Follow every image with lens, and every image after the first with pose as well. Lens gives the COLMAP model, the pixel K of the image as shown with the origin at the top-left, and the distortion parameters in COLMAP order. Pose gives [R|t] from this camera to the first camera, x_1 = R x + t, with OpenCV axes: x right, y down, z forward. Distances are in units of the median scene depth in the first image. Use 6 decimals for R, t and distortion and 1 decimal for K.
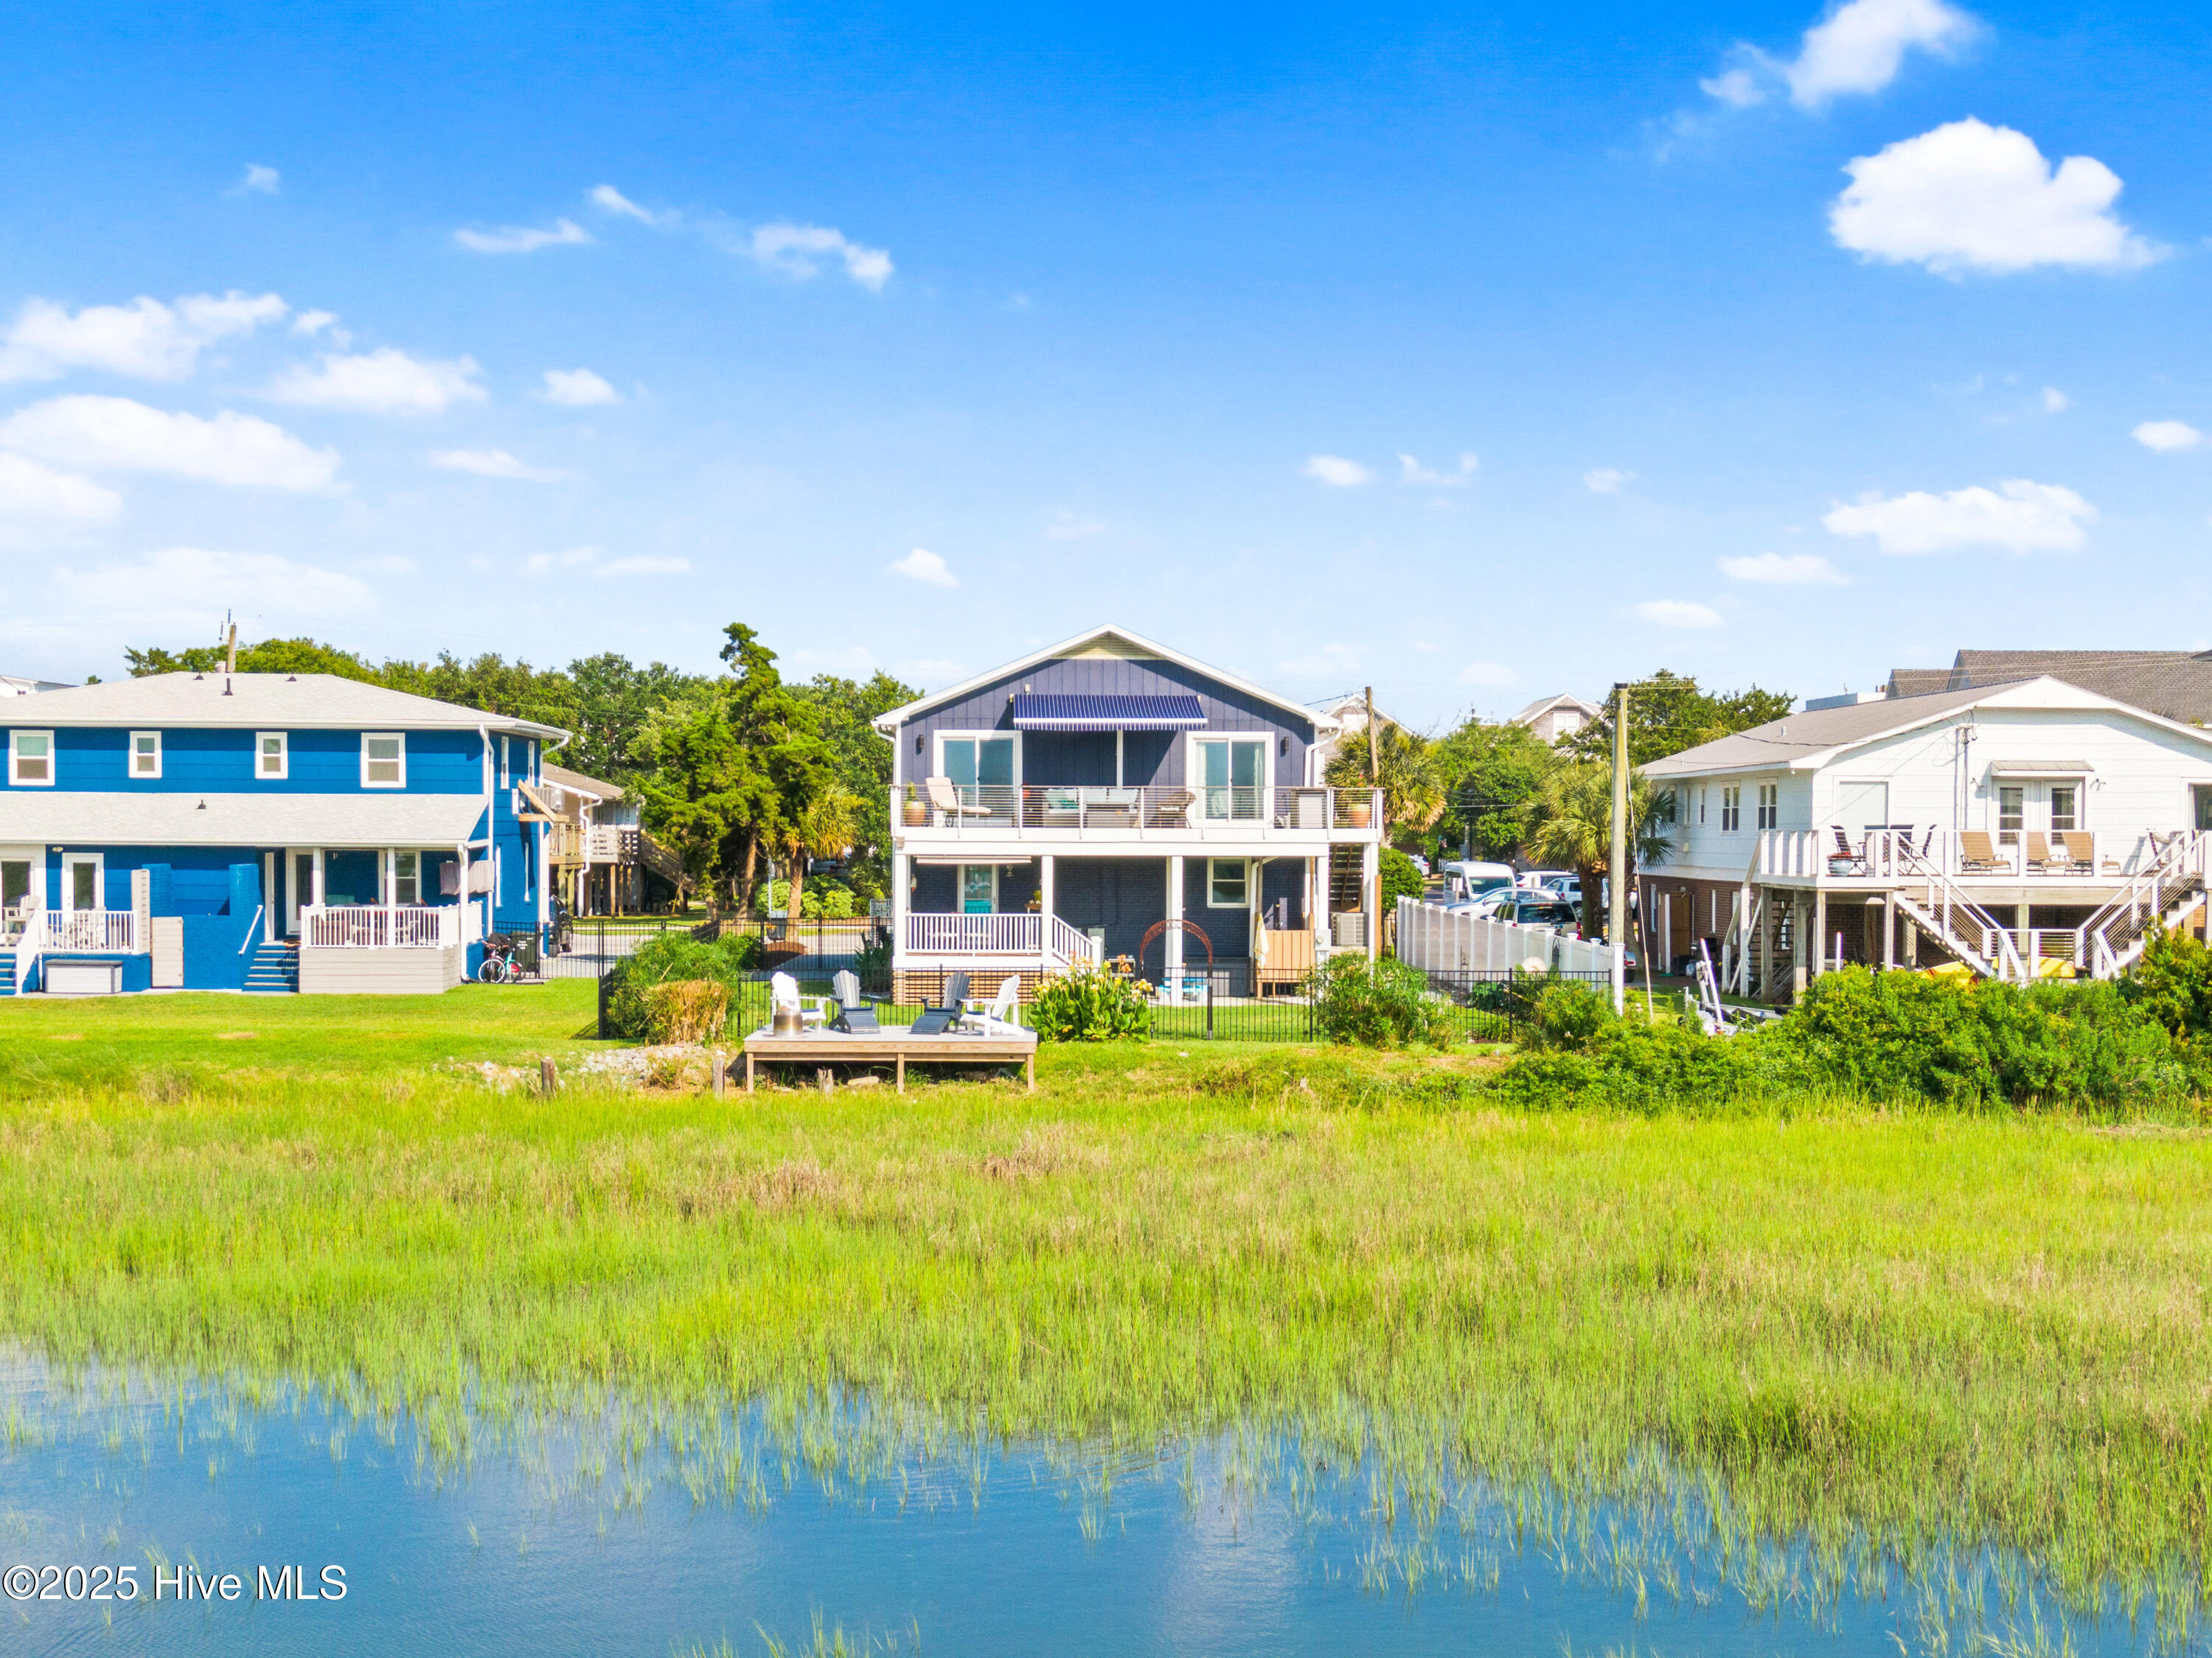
lens RADIAL K [[3186.4, 0, 1179.8], [0, 3186.4, 835.1], [0, 0, 1]] dist [0.021519, 0.000000]
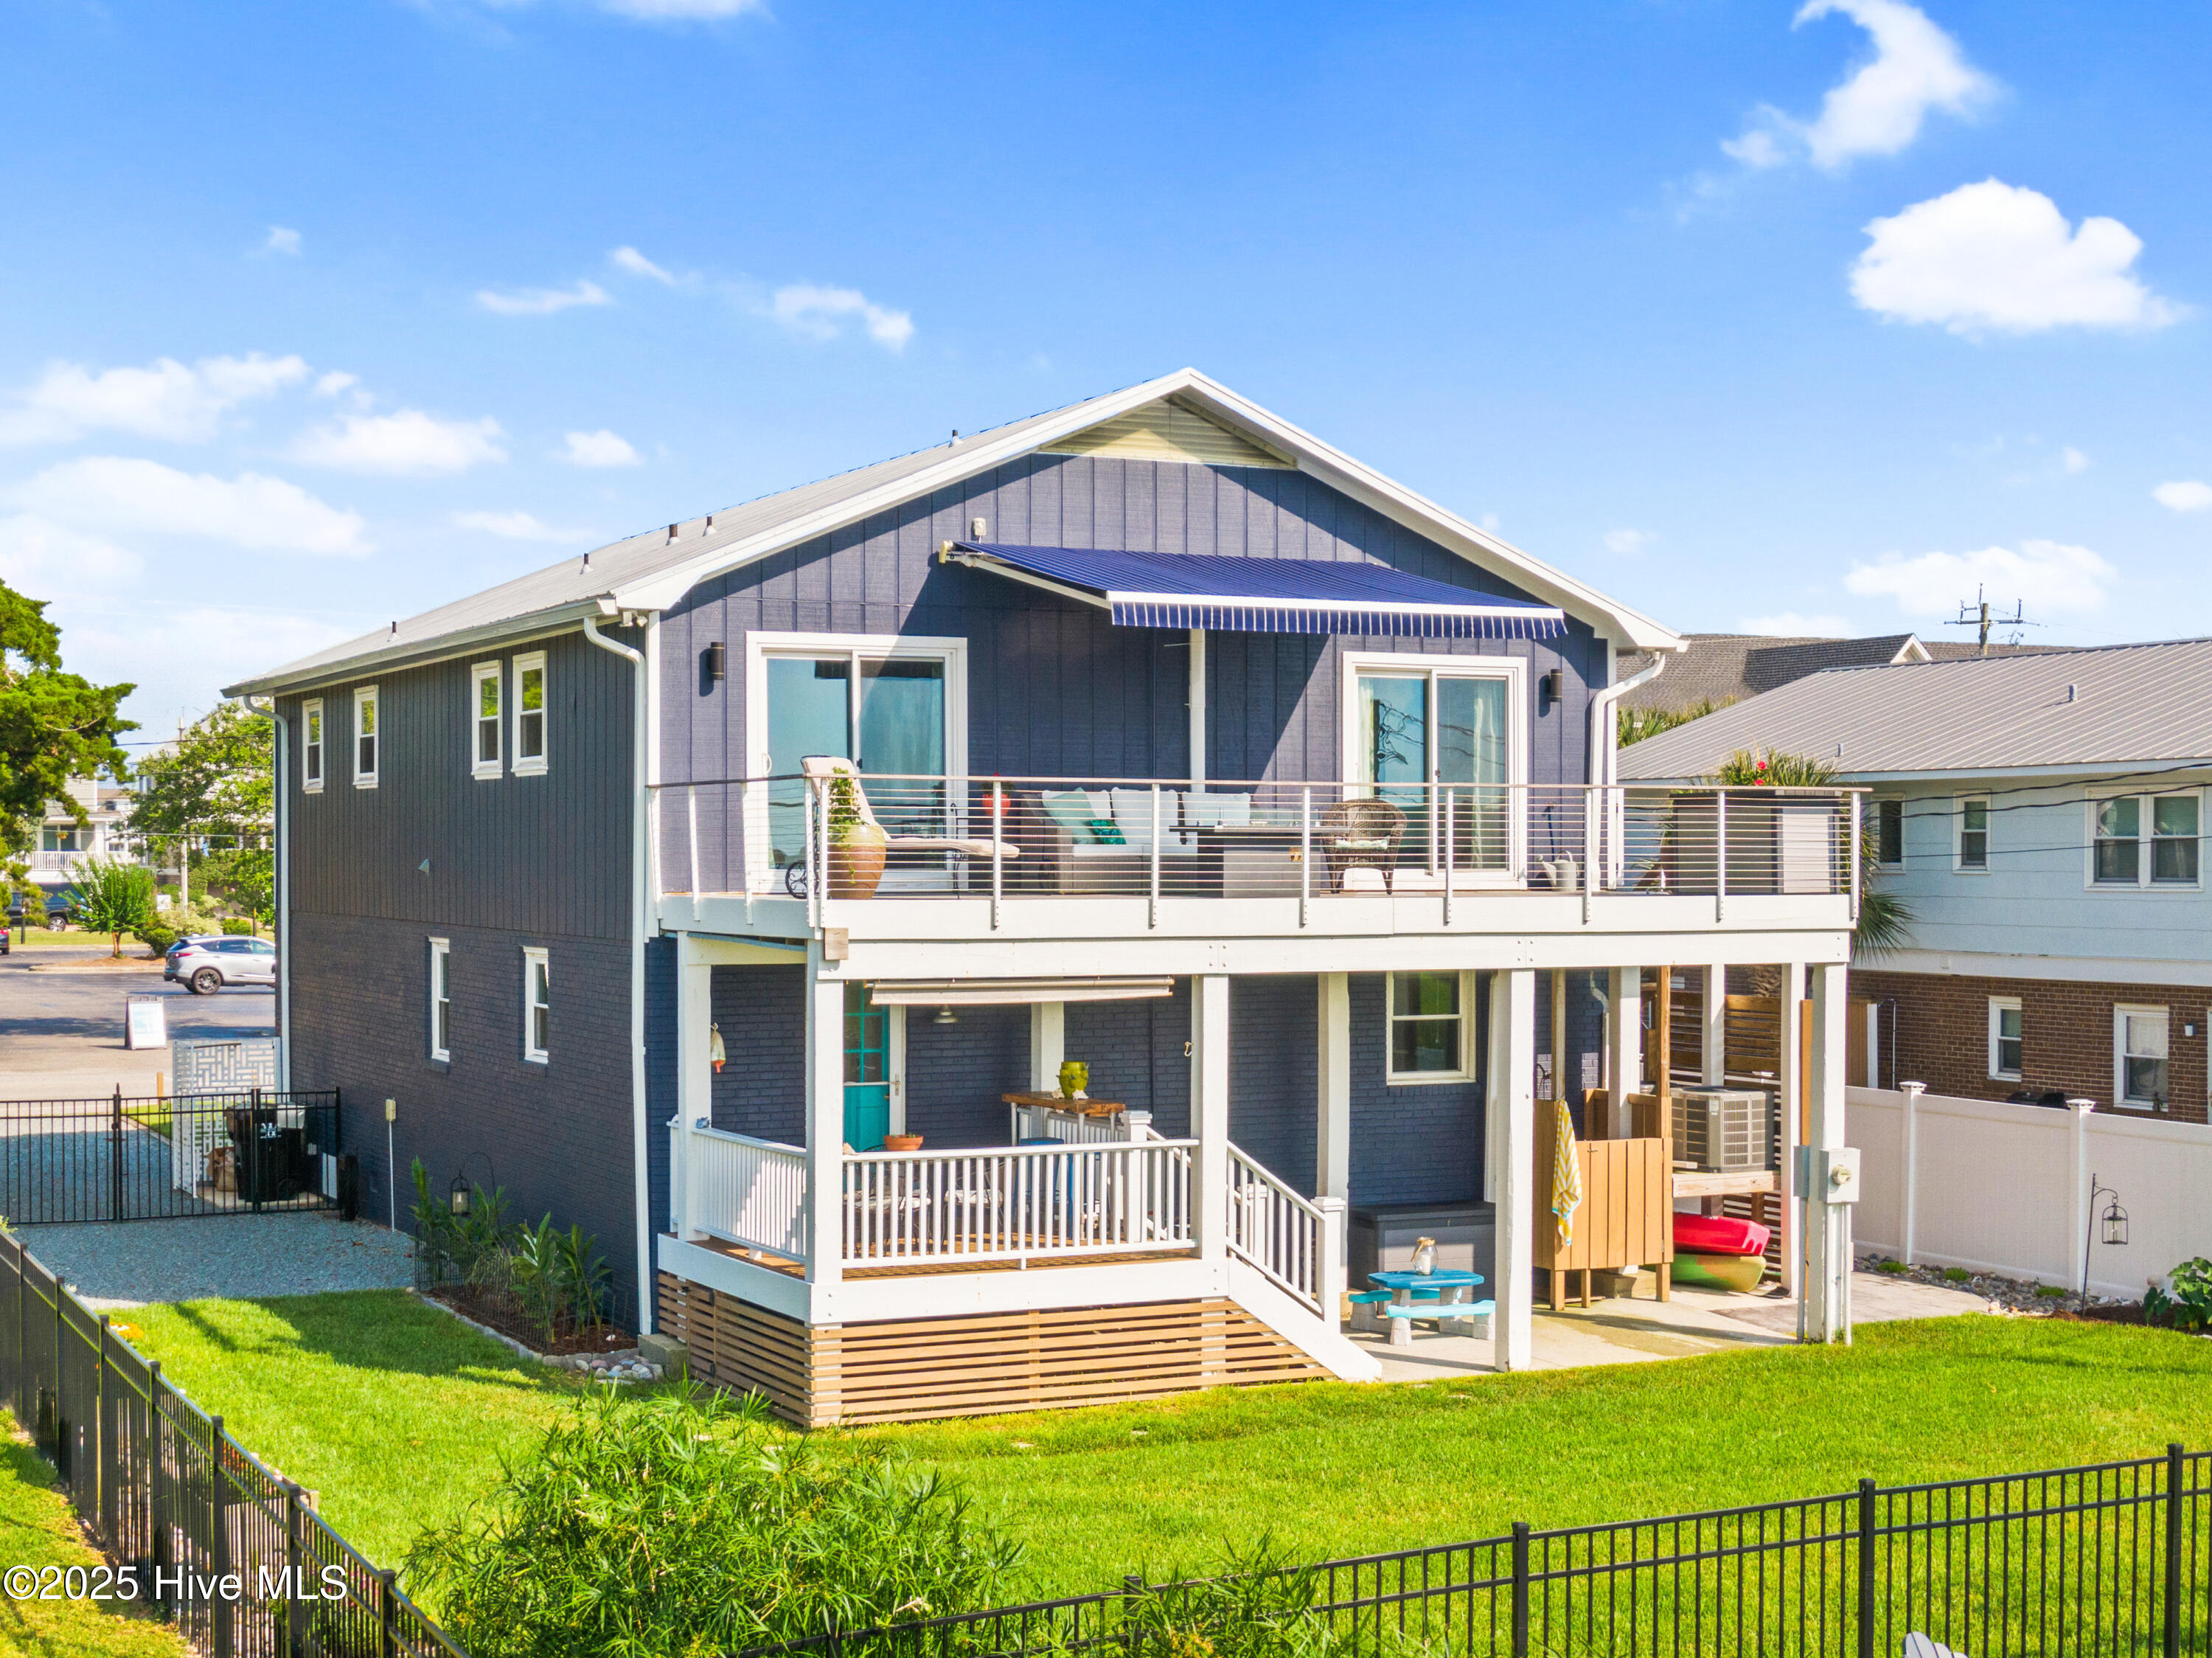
lens RADIAL K [[3186.4, 0, 1184.5], [0, 3186.4, 881.5], [0, 0, 1]] dist [0.021519, 0.000000]
pose [[0.914109, -0.006528, 0.405416, -0.180242], [0.003761, 0.999964, 0.007622, -0.006463], [-0.405451, -0.005443, 0.914101, 0.641401]]
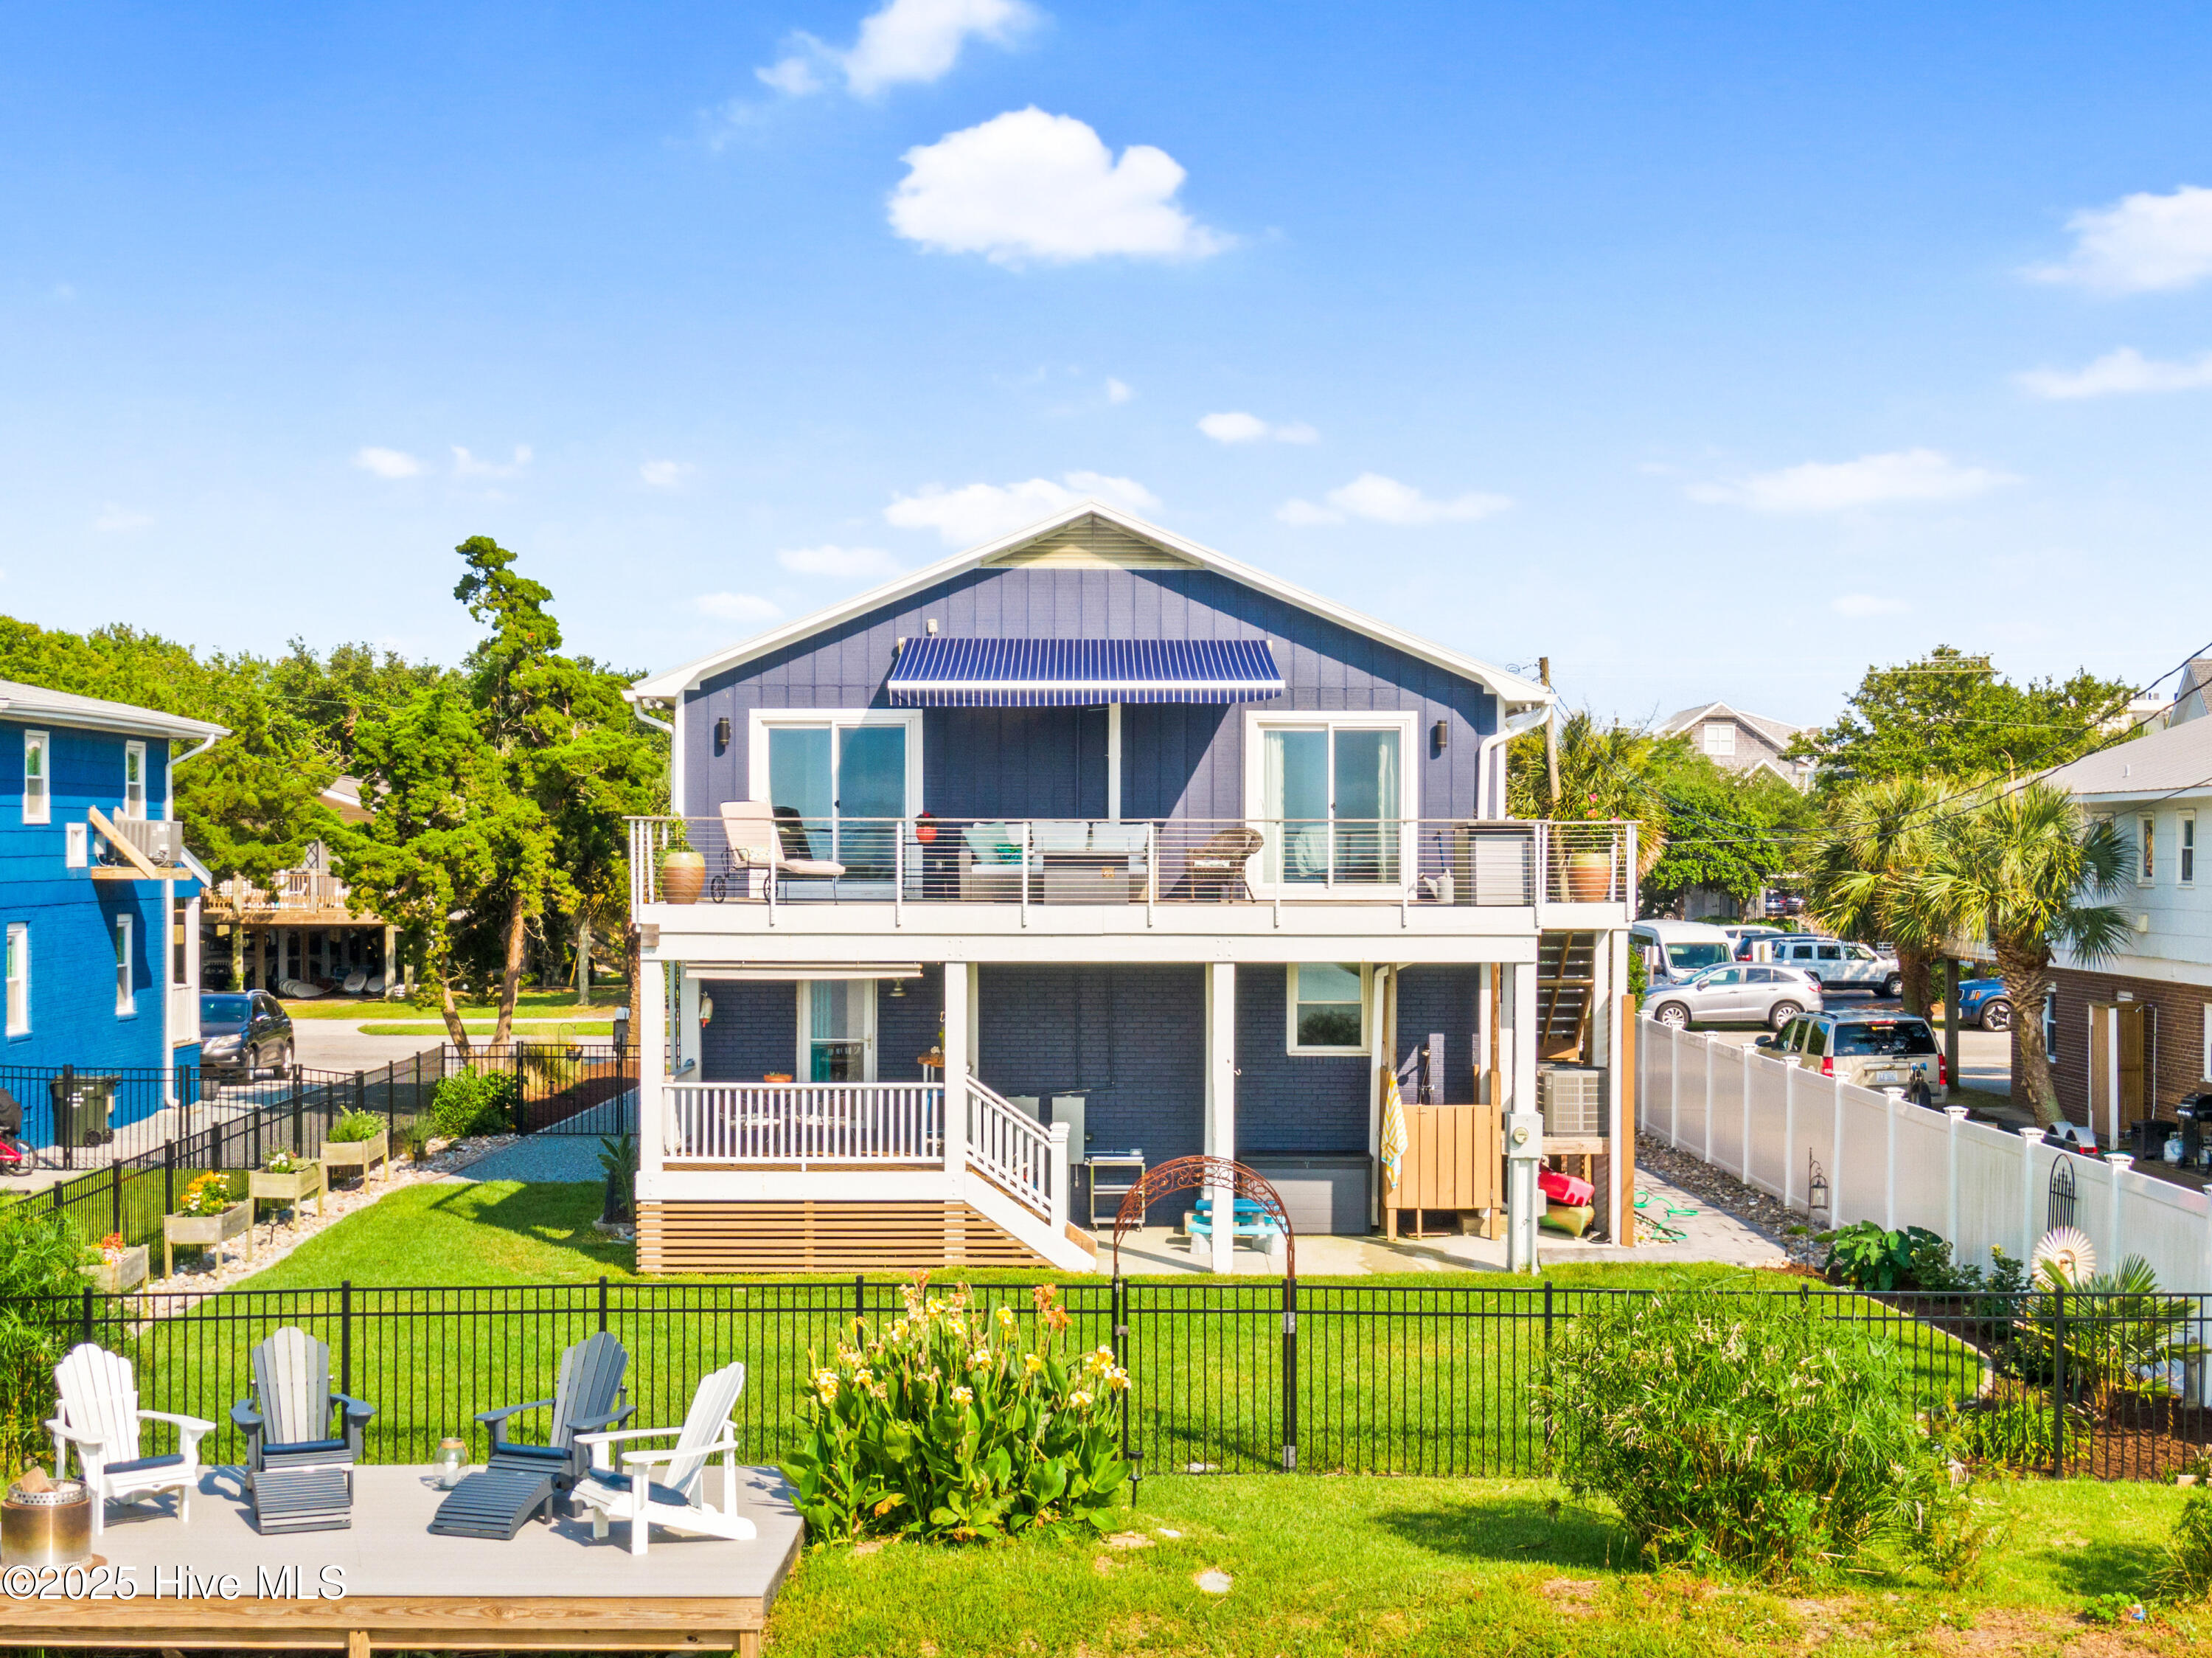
lens RADIAL K [[3186.4, 0, 1173.6], [0, 3186.4, 881.2], [0, 0, 1]] dist [0.021519, 0.000000]
pose [[0.999577, -0.001197, -0.029043, 0.005408], [0.001387, 0.999978, 0.006522, -0.008545], [0.029035, -0.006560, 0.999557, 0.491923]]
